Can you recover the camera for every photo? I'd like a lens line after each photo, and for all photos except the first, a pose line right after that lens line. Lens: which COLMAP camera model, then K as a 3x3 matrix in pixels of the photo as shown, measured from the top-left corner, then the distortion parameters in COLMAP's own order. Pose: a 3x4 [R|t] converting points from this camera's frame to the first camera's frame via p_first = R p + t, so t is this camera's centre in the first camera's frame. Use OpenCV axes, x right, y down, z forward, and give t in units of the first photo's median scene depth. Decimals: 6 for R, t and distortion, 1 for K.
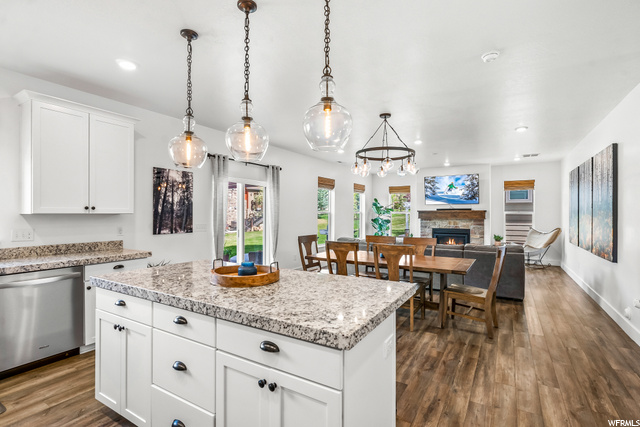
lens RADIAL K [[308.4, 0, 320.2], [0, 308.4, 208.0], [0, 0, 1]] dist [0.011587, 0.000123]
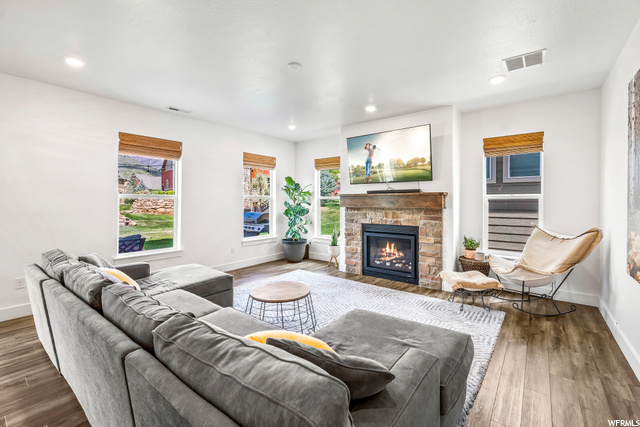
lens RADIAL K [[273.8, 0, 323.2], [0, 273.8, 203.0], [0, 0, 1]] dist [0.001197, 0.000107]
pose [[0.991901, -0.000883, -0.127009, 0.377274], [0.003484, 0.999789, 0.020262, 0.015338], [0.126964, -0.020540, 0.991695, 0.492336]]
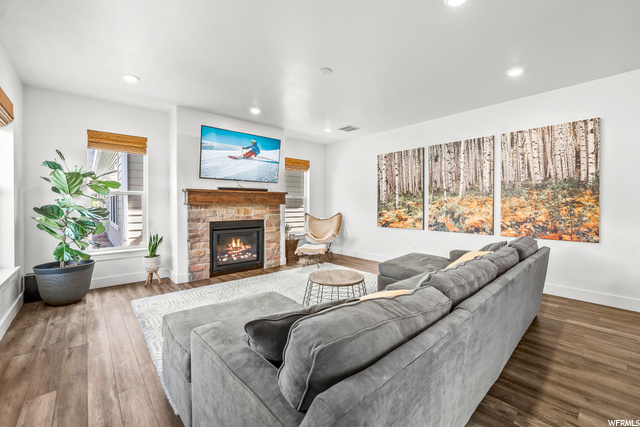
lens RADIAL K [[273.8, 0, 323.2], [0, 273.8, 203.0], [0, 0, 1]] dist [0.001197, 0.000107]
pose [[0.290950, 0.001336, 0.956737, -0.046859], [-0.014126, 0.999896, 0.002899, 0.028786], [-0.956634, -0.014358, 0.290938, 0.705427]]
